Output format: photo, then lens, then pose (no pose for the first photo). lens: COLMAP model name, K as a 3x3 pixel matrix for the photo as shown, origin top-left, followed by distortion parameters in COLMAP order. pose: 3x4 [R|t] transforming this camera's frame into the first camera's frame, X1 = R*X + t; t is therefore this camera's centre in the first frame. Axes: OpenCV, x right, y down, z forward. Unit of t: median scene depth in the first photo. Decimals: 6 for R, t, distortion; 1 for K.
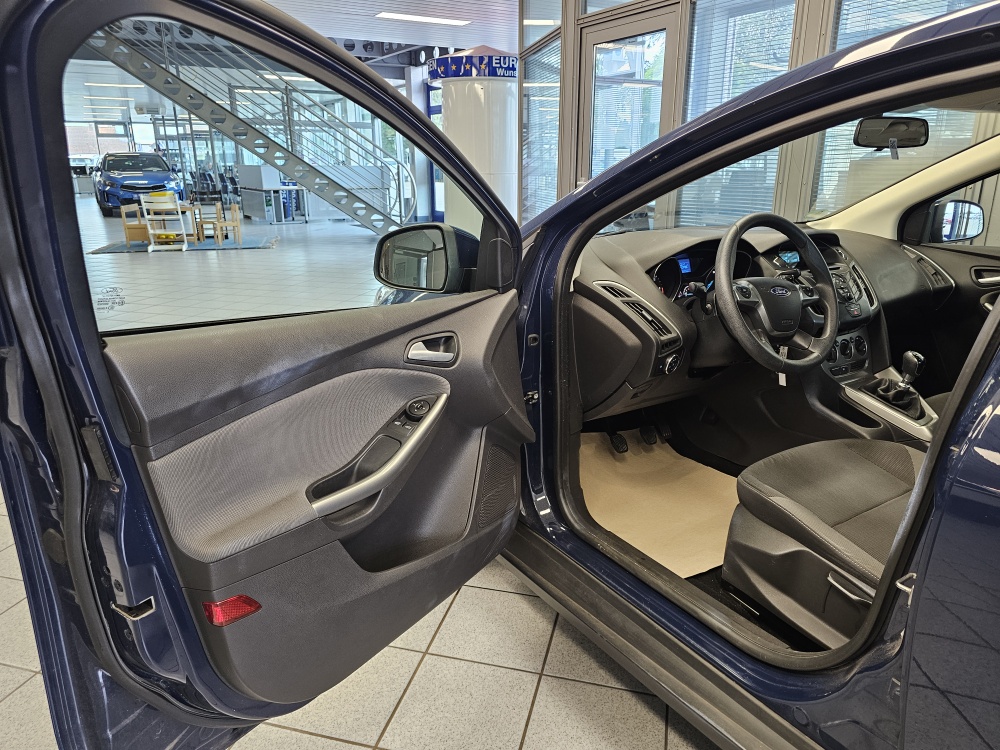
lens RADIAL K [[680.5, 0, 497.4], [0, 680.5, 380.2], [0, 0, 1]] dist [0.059949, -0.053891]
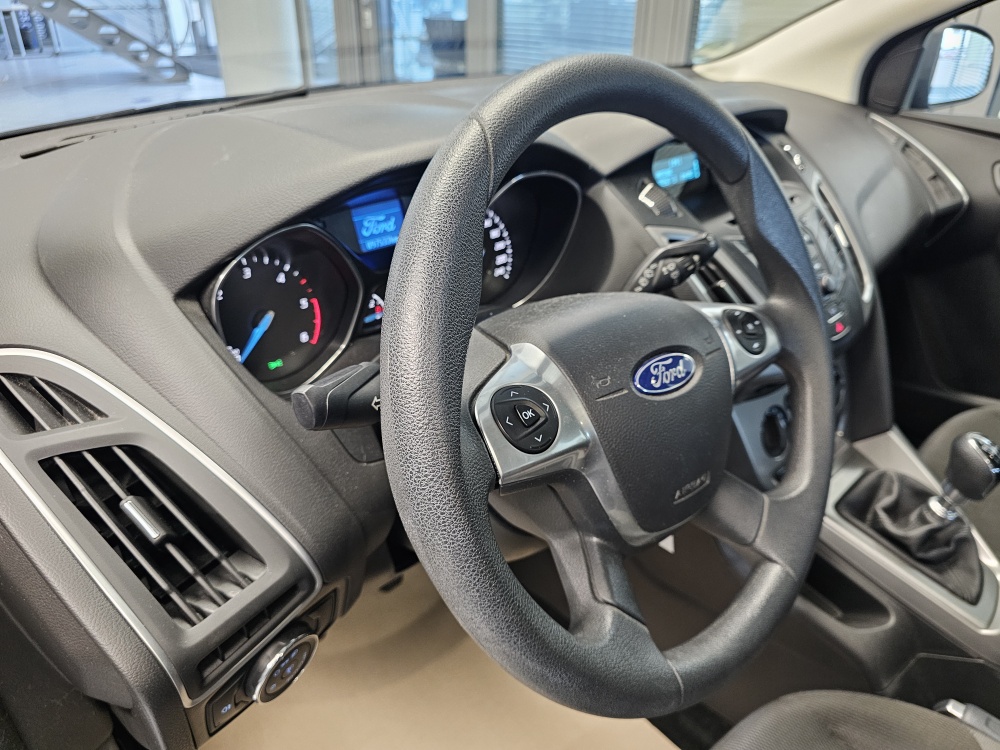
lens RADIAL K [[680.5, 0, 499.8], [0, 680.5, 381.0], [0, 0, 1]] dist [0.059949, -0.053891]
pose [[0.980491, -0.084575, 0.177440, 0.223157], [0.044753, 0.975045, 0.217451, -0.137981], [-0.191403, -0.205268, 0.959807, 0.561365]]
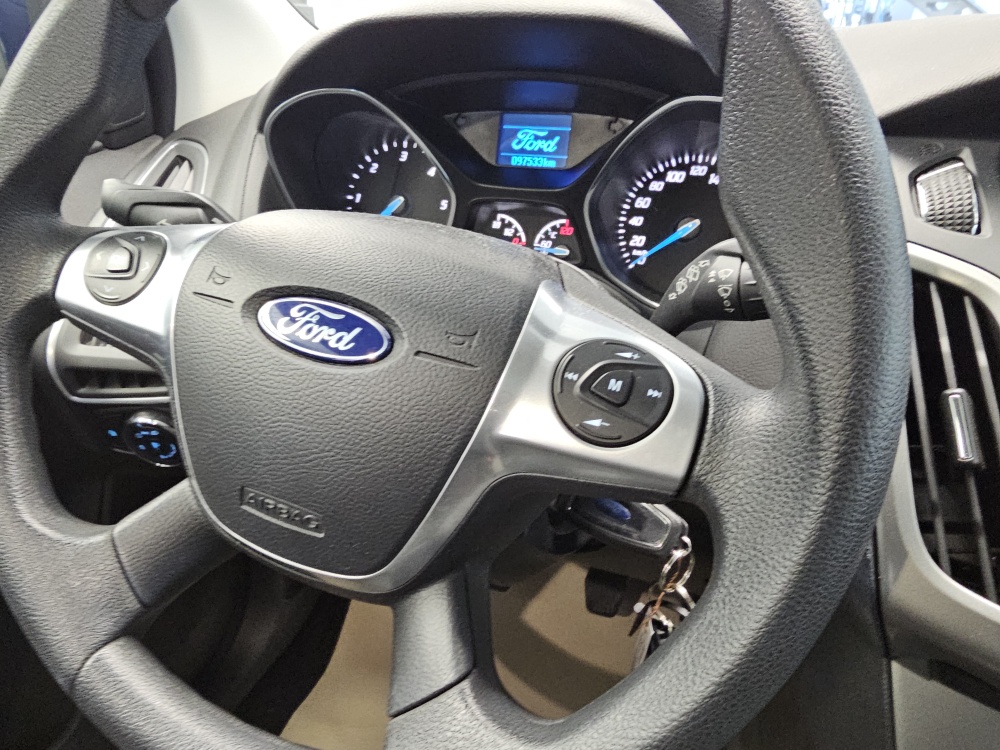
lens RADIAL K [[688.9, 0, 461.5], [0, 688.9, 375.0], [0, 0, 1]] dist [0.006231, -0.002319]
pose [[0.581105, 0.370258, -0.724724, 0.432763], [-0.235634, 0.928917, 0.285641, -0.127802], [0.778969, 0.004782, 0.627044, 0.696913]]
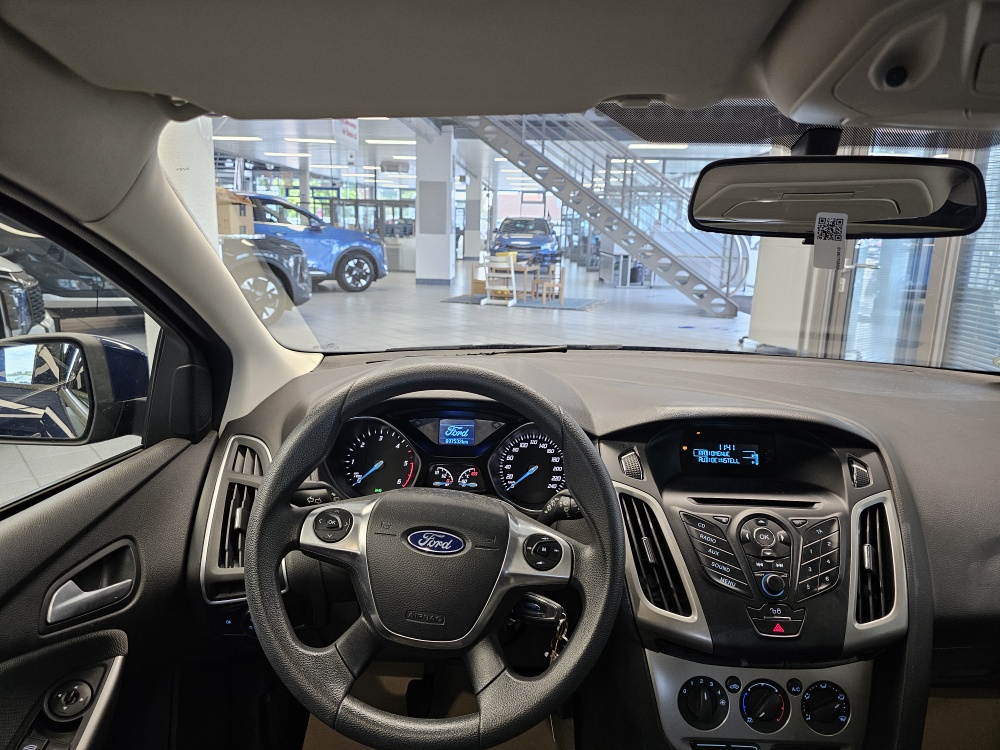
lens RADIAL K [[680.5, 0, 487.8], [0, 680.5, 366.4], [0, 0, 1]] dist [0.059949, -0.053891]
pose [[0.821799, 0.141815, -0.551846, 0.525052], [-0.199969, 0.978709, -0.046279, -0.170955], [0.533534, 0.148384, 0.832661, 0.457957]]
